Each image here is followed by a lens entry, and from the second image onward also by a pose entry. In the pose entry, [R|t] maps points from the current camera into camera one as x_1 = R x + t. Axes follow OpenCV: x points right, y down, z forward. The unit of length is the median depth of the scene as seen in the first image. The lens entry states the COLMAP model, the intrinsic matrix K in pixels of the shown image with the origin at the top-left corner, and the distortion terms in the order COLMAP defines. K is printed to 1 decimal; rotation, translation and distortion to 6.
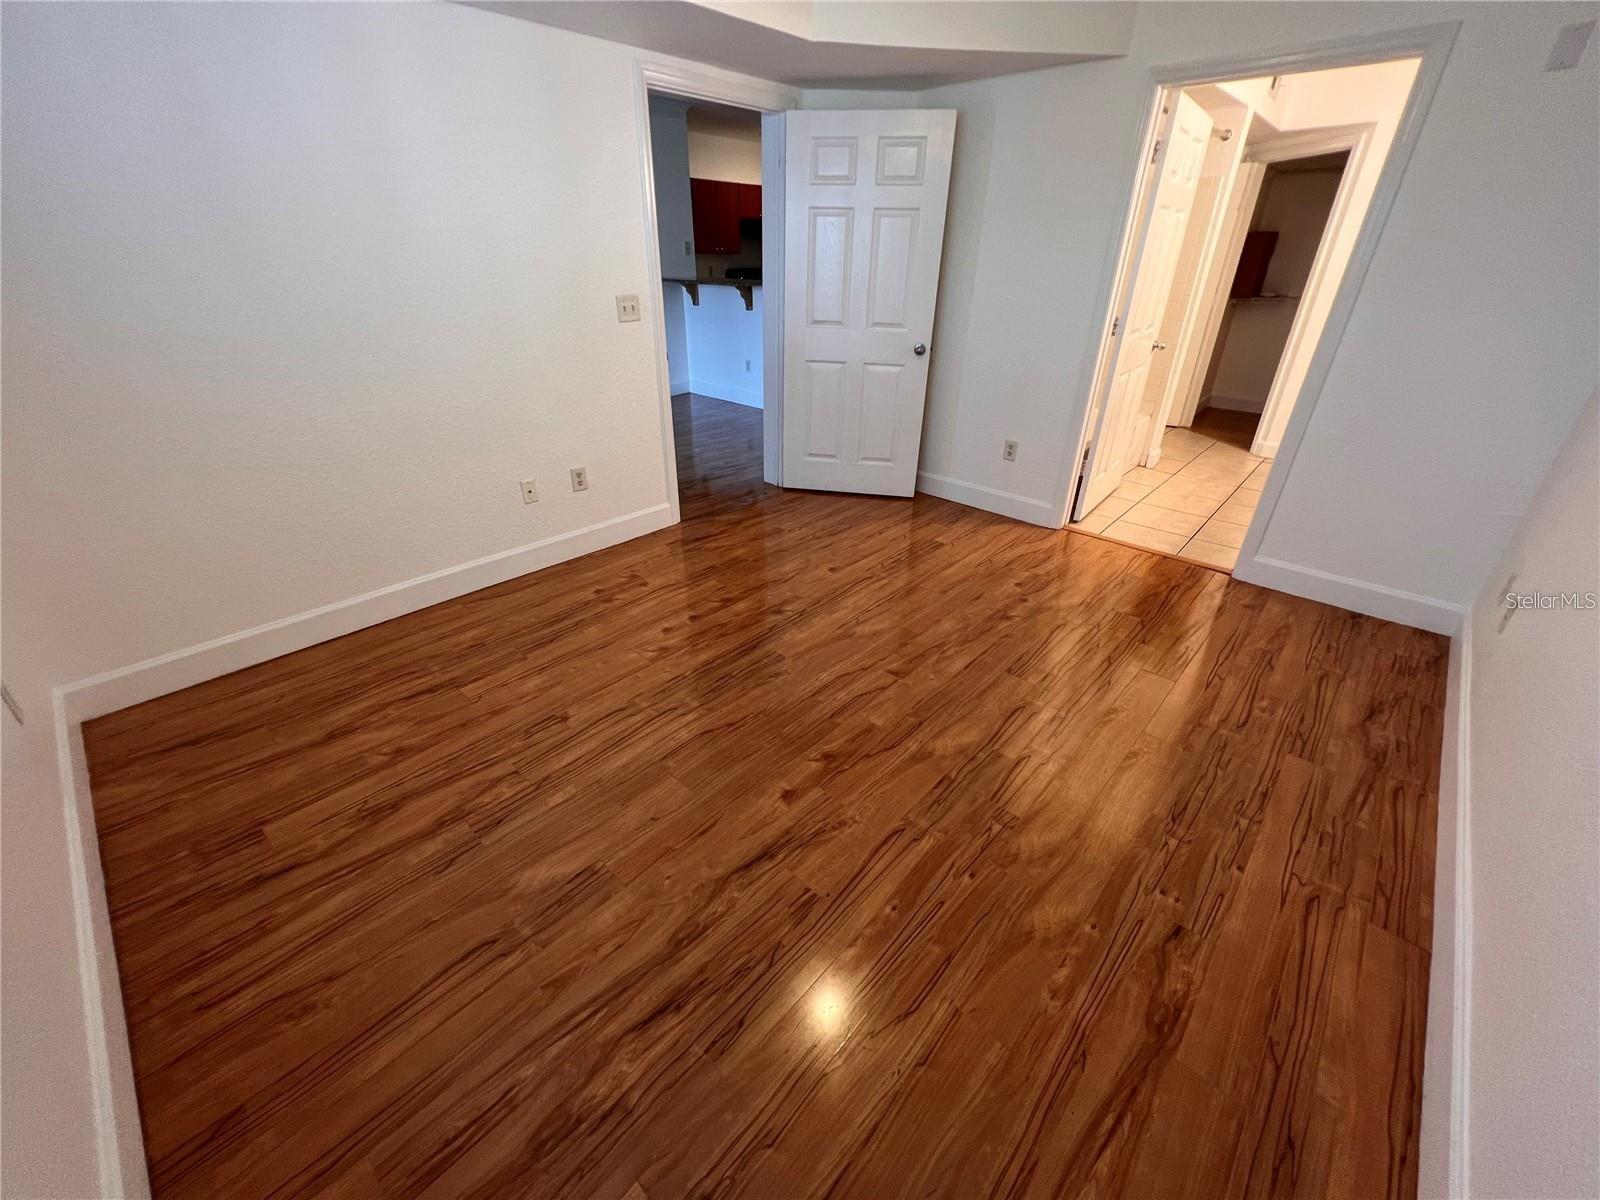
lens RADIAL K [[639.8, 0, 795.7], [0, 639.8, 594.9], [0, 0, 1]] dist [-0.002773, 0.000227]
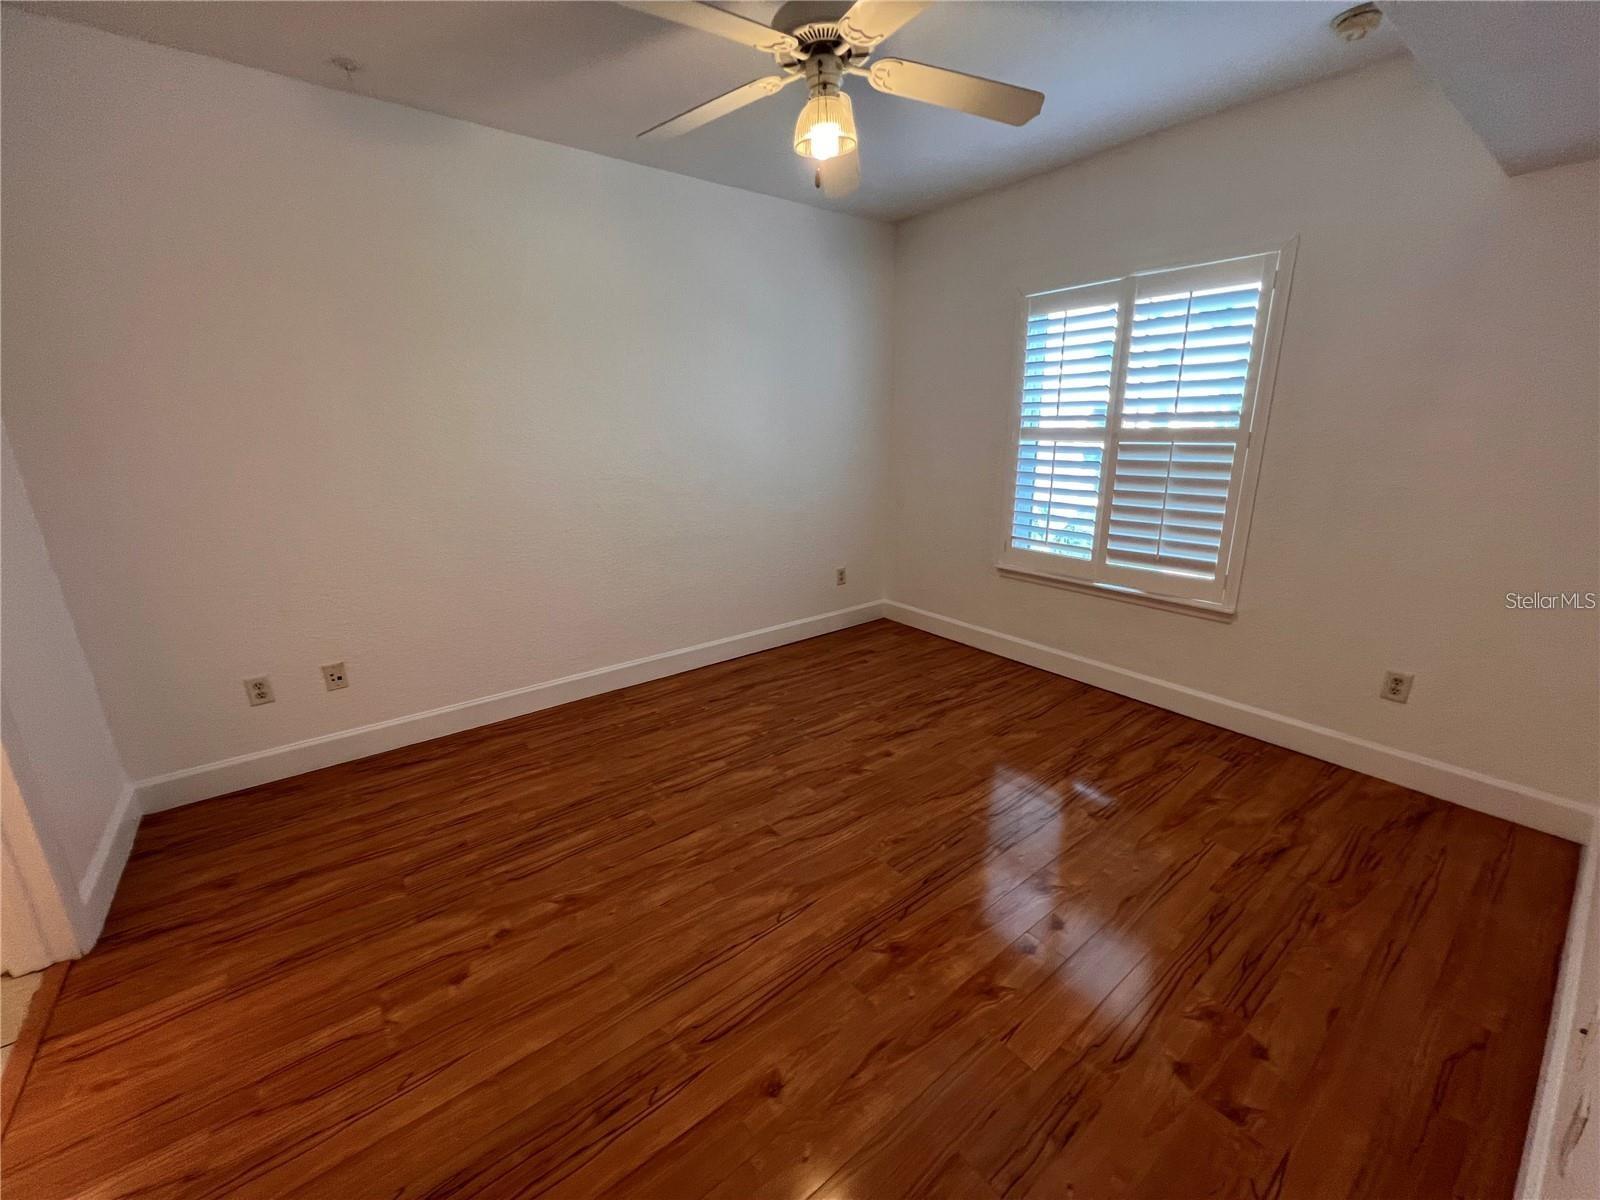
lens RADIAL K [[639.8, 0, 795.7], [0, 639.8, 594.9], [0, 0, 1]] dist [-0.002773, 0.000227]
pose [[-0.985915, -0.044698, 0.161166, -0.021111], [0.080158, 0.719462, 0.689891, -0.904064], [-0.146790, 0.693092, -0.705745, 1.644334]]
